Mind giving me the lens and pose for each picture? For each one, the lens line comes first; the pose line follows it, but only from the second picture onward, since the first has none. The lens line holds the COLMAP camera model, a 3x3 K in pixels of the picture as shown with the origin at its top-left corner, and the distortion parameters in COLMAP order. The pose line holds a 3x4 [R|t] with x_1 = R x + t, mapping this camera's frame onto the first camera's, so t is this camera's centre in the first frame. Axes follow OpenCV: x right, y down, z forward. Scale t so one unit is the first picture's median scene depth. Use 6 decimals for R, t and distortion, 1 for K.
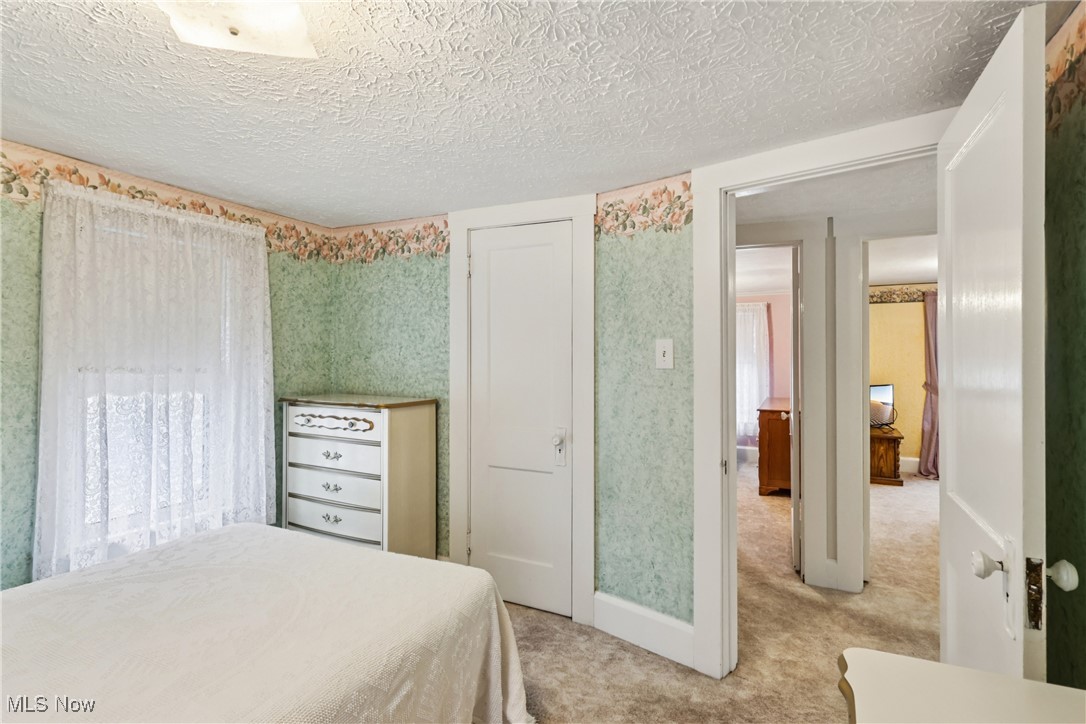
lens RADIAL K [[545.8, 0, 543.0], [0, 545.8, 356.2], [0, 0, 1]] dist [0.001714, -0.000323]
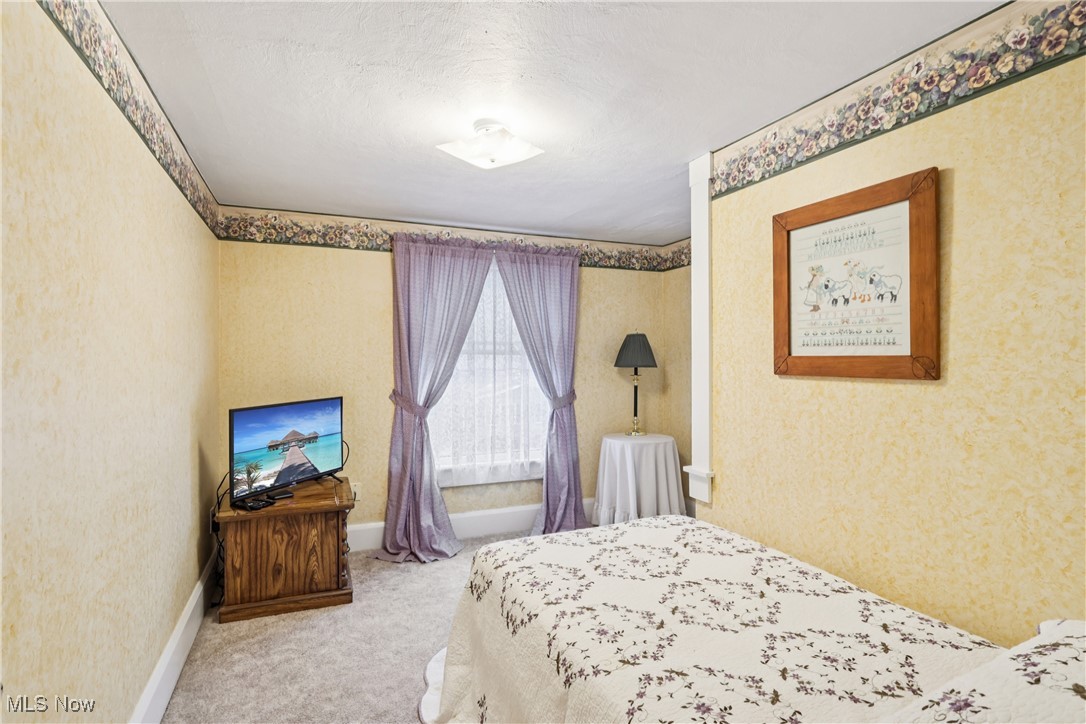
lens RADIAL K [[545.8, 0, 543.0], [0, 545.8, 356.2], [0, 0, 1]] dist [0.001714, -0.000323]
pose [[0.653937, 0.001766, 0.756547, 0.362730], [-0.004816, 0.999987, 0.001828, 0.009414], [-0.756534, -0.004839, 0.653937, 0.497614]]
